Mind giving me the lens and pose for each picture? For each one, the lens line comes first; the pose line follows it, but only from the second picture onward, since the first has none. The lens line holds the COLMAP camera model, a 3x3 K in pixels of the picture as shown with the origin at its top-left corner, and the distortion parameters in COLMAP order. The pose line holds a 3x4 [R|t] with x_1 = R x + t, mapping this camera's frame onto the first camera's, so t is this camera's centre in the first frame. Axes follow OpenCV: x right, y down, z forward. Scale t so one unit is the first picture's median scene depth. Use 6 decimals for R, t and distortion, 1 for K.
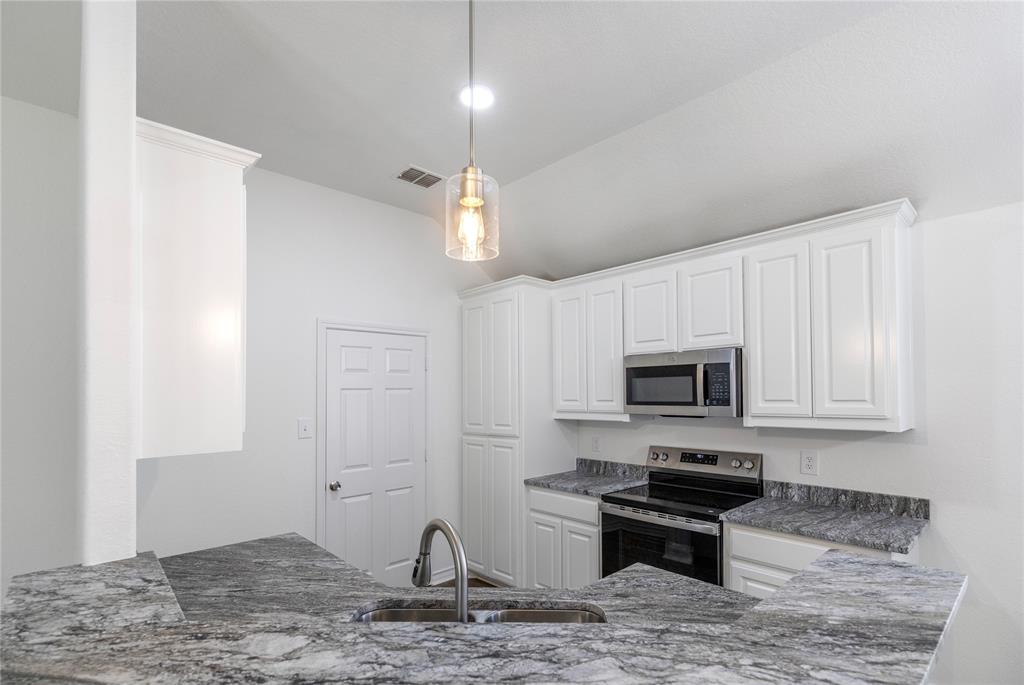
lens RADIAL K [[478.9, 0, 511.1], [0, 478.9, 379.0], [0, 0, 1]] dist [-0.000198, -0.000258]
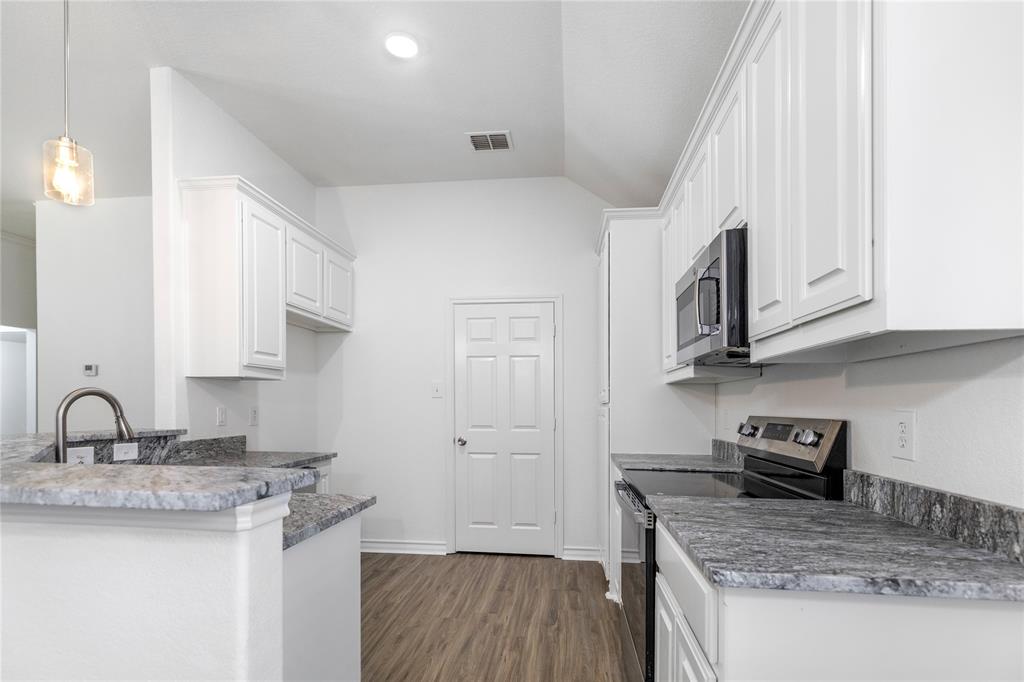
lens RADIAL K [[495.5, 0, 508.4], [0, 495.5, 401.2], [0, 0, 1]] dist [0.003640, 0.001032]
pose [[0.643621, 0.007479, -0.765308, 0.730556], [0.011354, 0.999749, 0.019318, 0.126647], [0.765260, -0.021123, 0.643375, 0.386113]]
